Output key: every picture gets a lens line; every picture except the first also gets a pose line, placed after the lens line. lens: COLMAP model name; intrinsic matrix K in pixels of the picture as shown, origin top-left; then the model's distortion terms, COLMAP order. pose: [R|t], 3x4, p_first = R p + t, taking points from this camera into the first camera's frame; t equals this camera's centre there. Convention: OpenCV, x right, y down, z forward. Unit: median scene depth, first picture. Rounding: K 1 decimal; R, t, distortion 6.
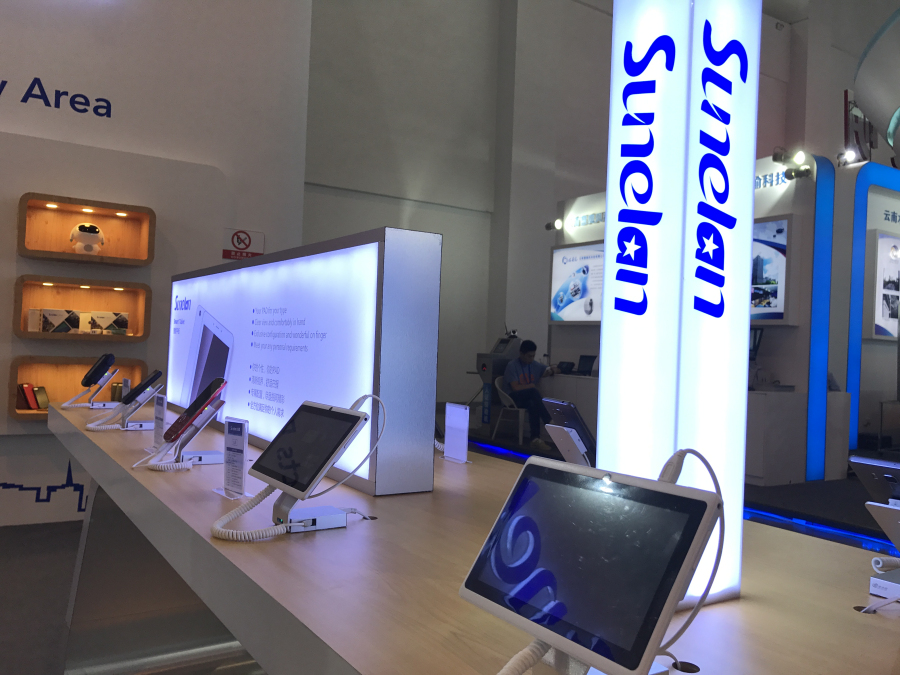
lens RADIAL K [[733.9, 0, 449.5], [0, 733.9, 331.2], [0, 0, 1]] dist [-0.000284, 0.004079]
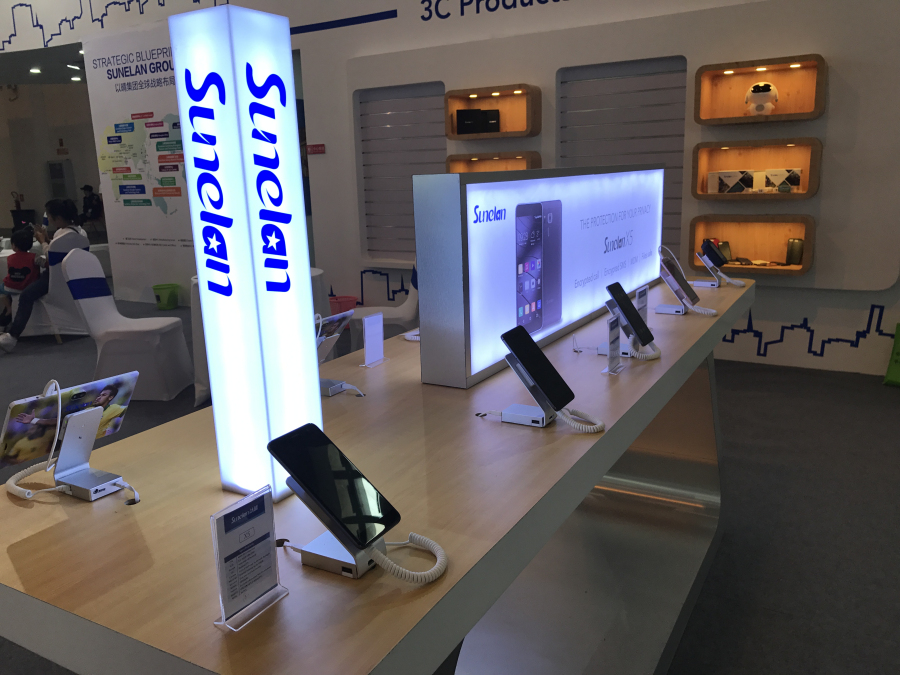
lens RADIAL K [[745.9, 0, 448.6], [0, 745.9, 331.3], [0, 0, 1]] dist [0.008564, 0.004895]
pose [[0.445837, 0.135502, -0.884799, 0.283052], [0.069813, 0.980201, 0.185291, -0.030868], [0.892388, -0.144380, 0.427550, 0.114800]]
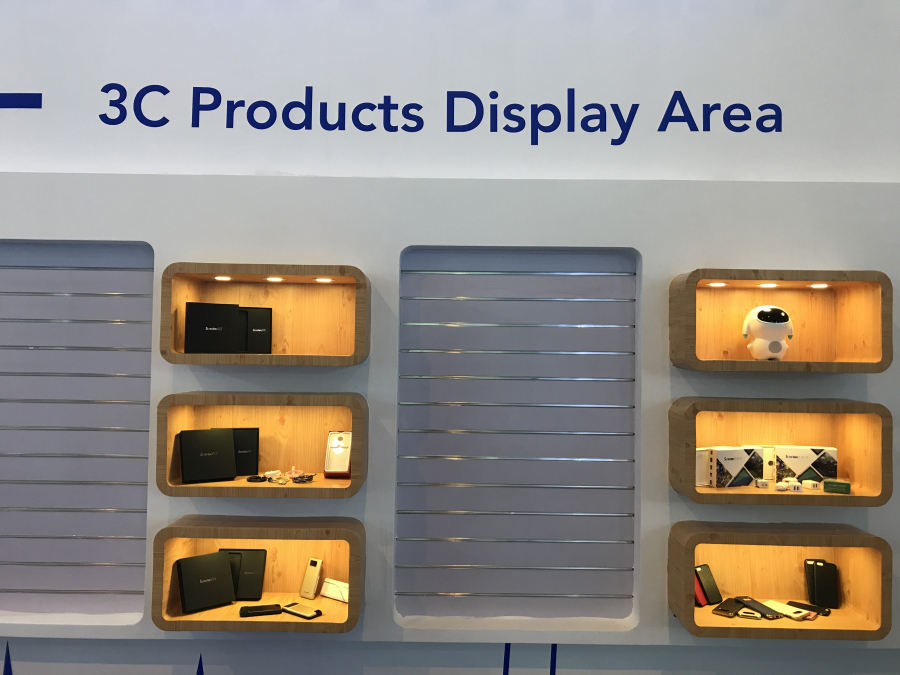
lens RADIAL K [[745.9, 0, 448.6], [0, 745.9, 331.3], [0, 0, 1]] dist [0.008564, 0.004895]
pose [[0.847461, -0.045711, -0.528886, -0.390006], [0.032325, 0.998881, -0.034536, -0.113053], [0.529873, 0.012171, 0.847990, 0.324587]]
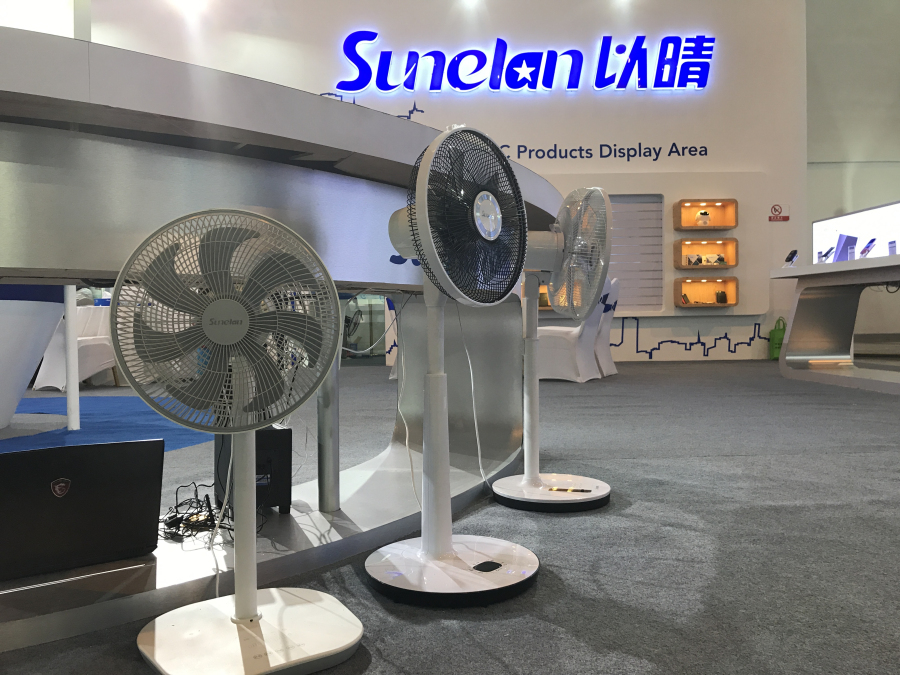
lens RADIAL K [[733.9, 0, 449.5], [0, 733.9, 331.2], [0, 0, 1]] dist [-0.000284, 0.004079]
pose [[0.862398, -0.047983, -0.503952, -0.095733], [0.064035, 0.997841, 0.014574, 0.107946], [0.502164, -0.044839, 0.863609, -1.097960]]
